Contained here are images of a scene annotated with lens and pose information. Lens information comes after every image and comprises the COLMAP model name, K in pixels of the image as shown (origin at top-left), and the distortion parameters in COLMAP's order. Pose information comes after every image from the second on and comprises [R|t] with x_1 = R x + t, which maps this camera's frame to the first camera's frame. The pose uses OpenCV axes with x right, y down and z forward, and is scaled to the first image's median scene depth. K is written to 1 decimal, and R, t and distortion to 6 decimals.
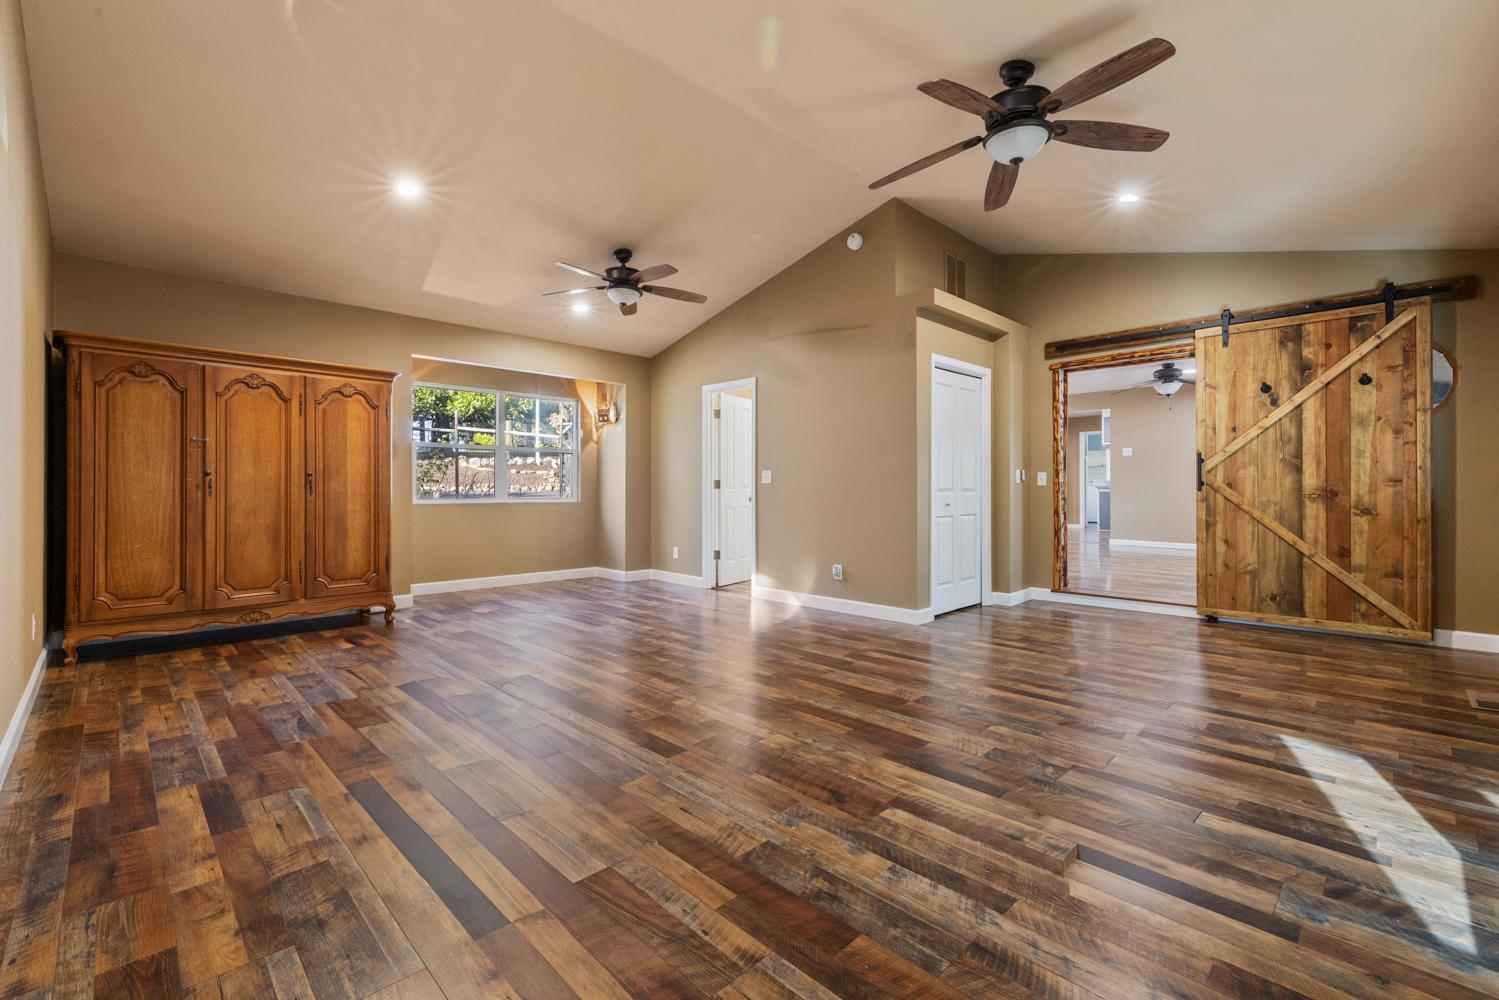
lens RADIAL K [[631.6, 0, 742.2], [0, 631.6, 493.7], [0, 0, 1]] dist [0.008287, 0.001030]
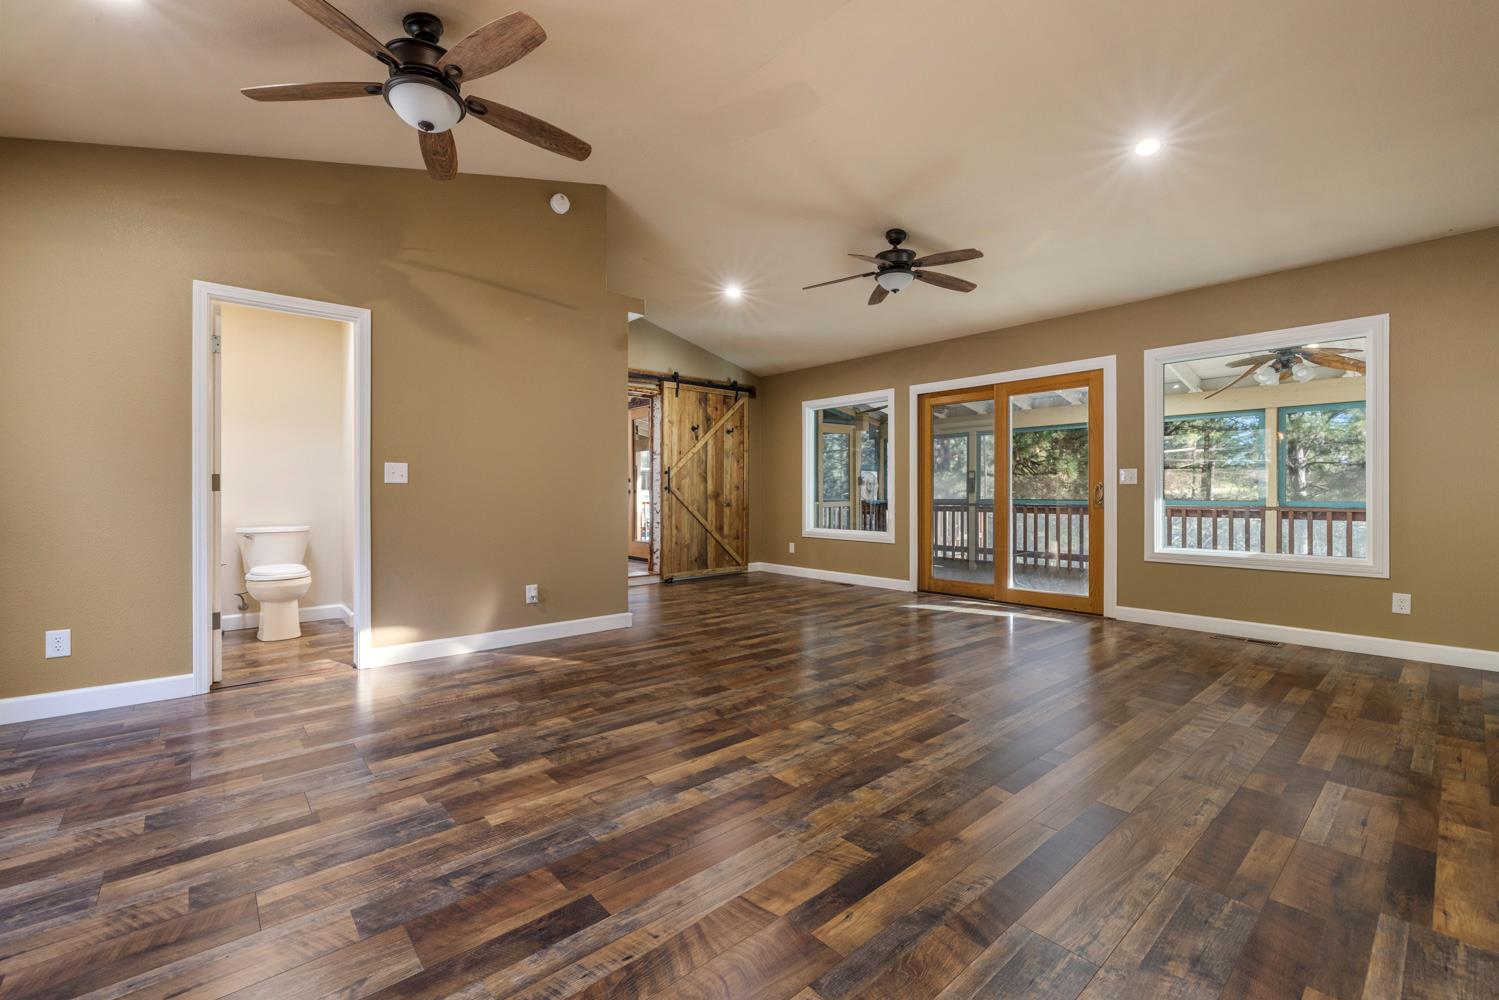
lens RADIAL K [[625.0, 0, 738.8], [0, 625.0, 494.7], [0, 0, 1]] dist [-0.003763, 0.001588]
pose [[0.073296, -0.003957, 0.997302, -0.984540], [0.007926, 0.999963, 0.003385, -0.006895], [-0.997279, 0.007657, 0.073324, 1.054615]]
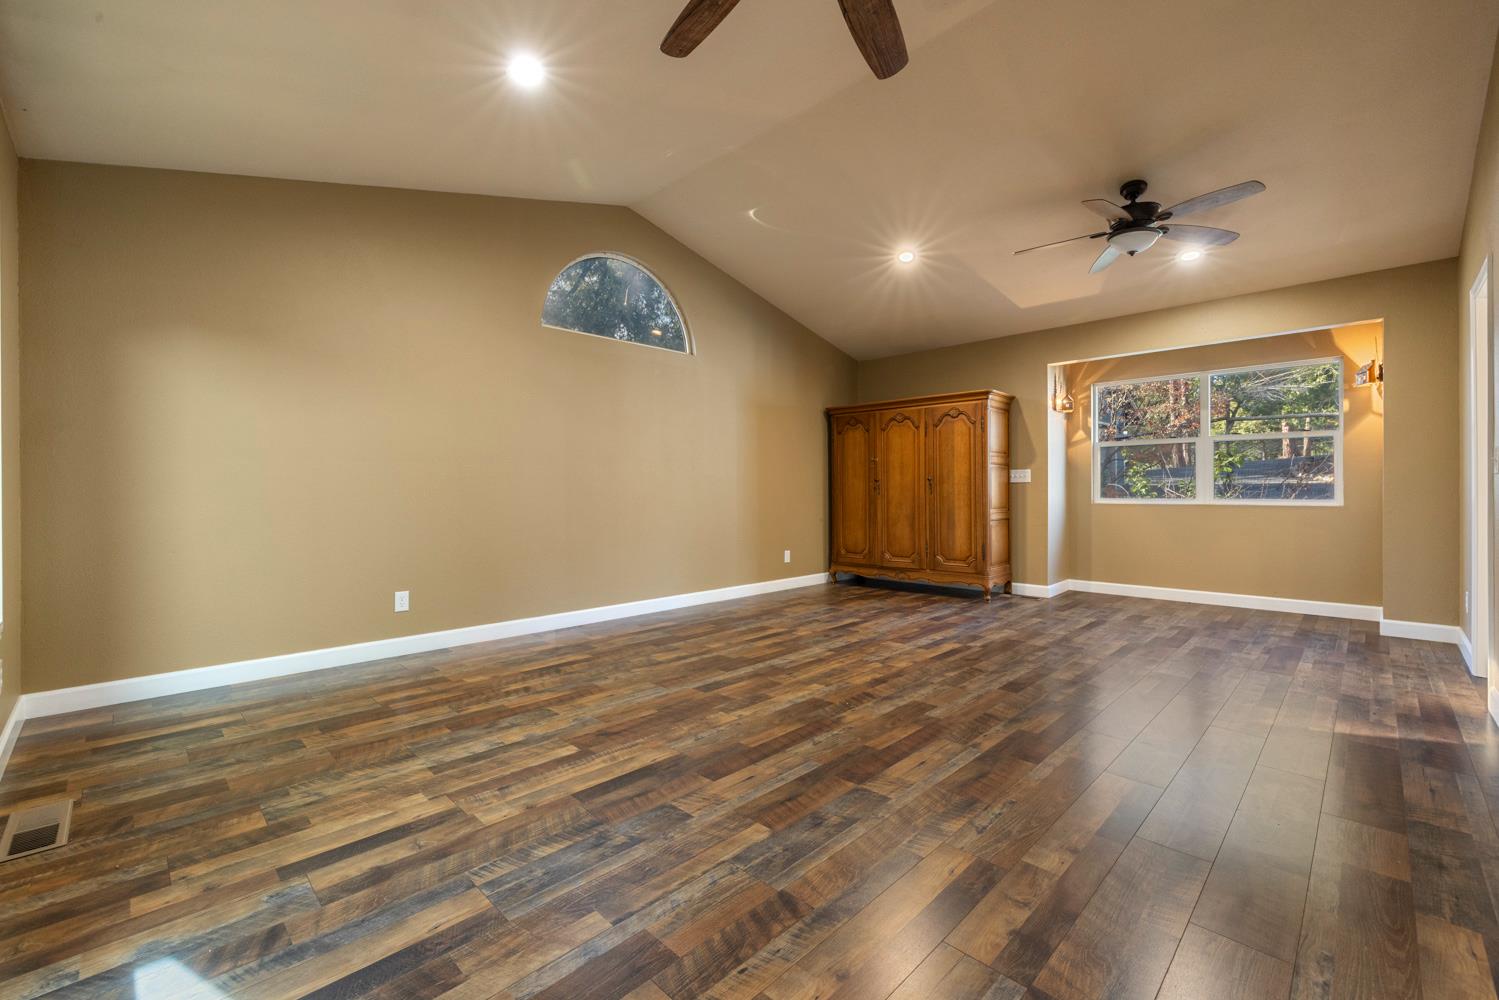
lens RADIAL K [[631.6, 0, 763.5], [0, 631.6, 491.0], [0, 0, 1]] dist [0.008287, 0.001030]
pose [[0.034062, -0.003504, -0.999414, 0.853446], [-0.001184, 0.999993, -0.003546, 0.001047], [0.999419, 0.001304, 0.034058, 0.763003]]
